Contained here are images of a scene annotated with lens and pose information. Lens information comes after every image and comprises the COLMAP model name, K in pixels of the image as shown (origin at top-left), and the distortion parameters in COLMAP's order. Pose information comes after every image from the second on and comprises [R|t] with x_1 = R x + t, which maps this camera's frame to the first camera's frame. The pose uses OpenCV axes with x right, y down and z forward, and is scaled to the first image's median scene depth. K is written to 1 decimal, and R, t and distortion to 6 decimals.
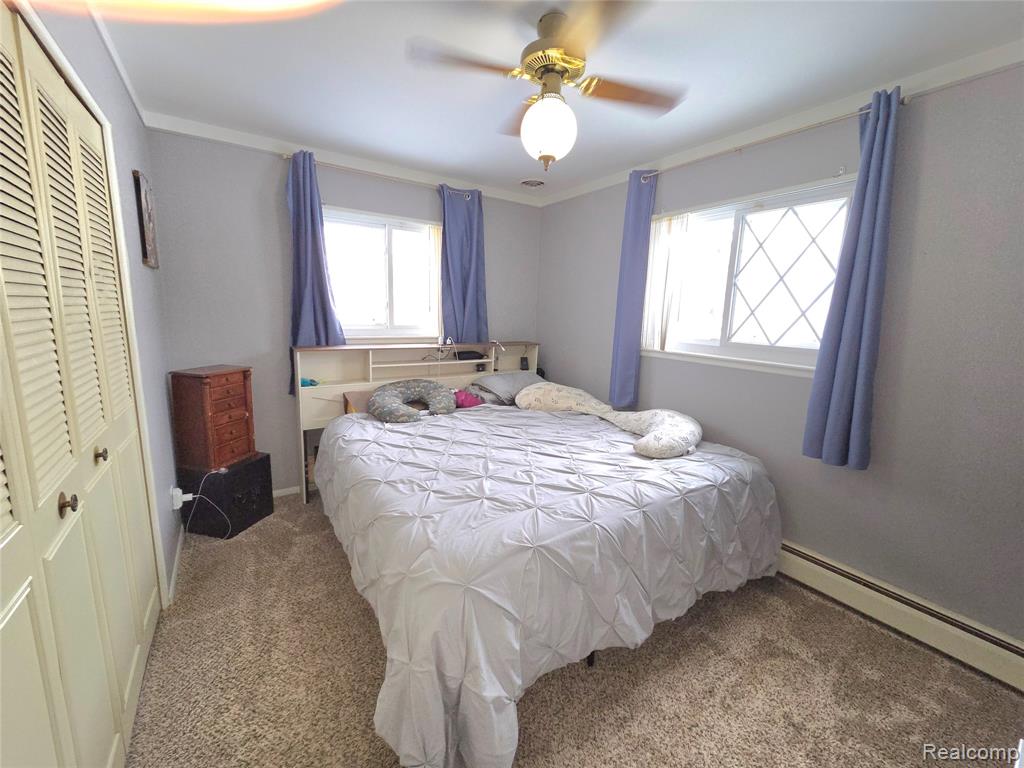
lens RADIAL K [[415.6, 0, 511.6], [0, 415.6, 379.4], [0, 0, 1]] dist [0.002524, -0.000368]
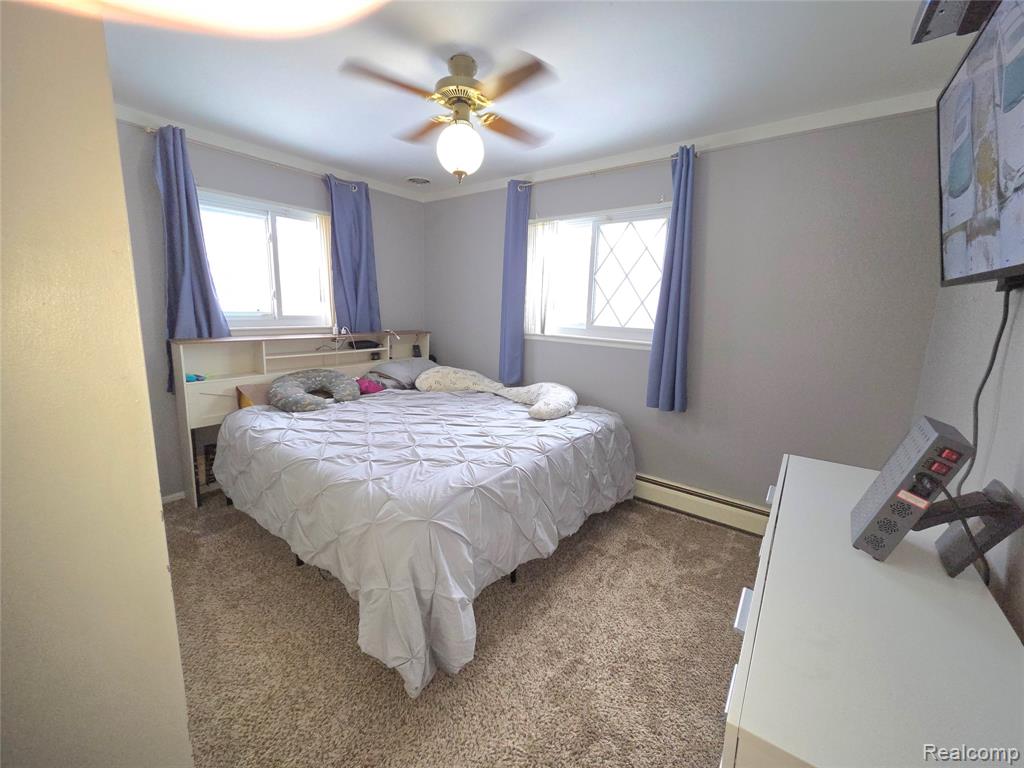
lens RADIAL K [[415.6, 0, 511.6], [0, 415.6, 380.4], [0, 0, 1]] dist [0.002524, -0.000368]
pose [[0.947643, -0.059281, 0.313782, -0.135683], [0.052174, 0.998157, 0.031007, 0.028593], [-0.315042, -0.013013, 0.948989, -0.144305]]
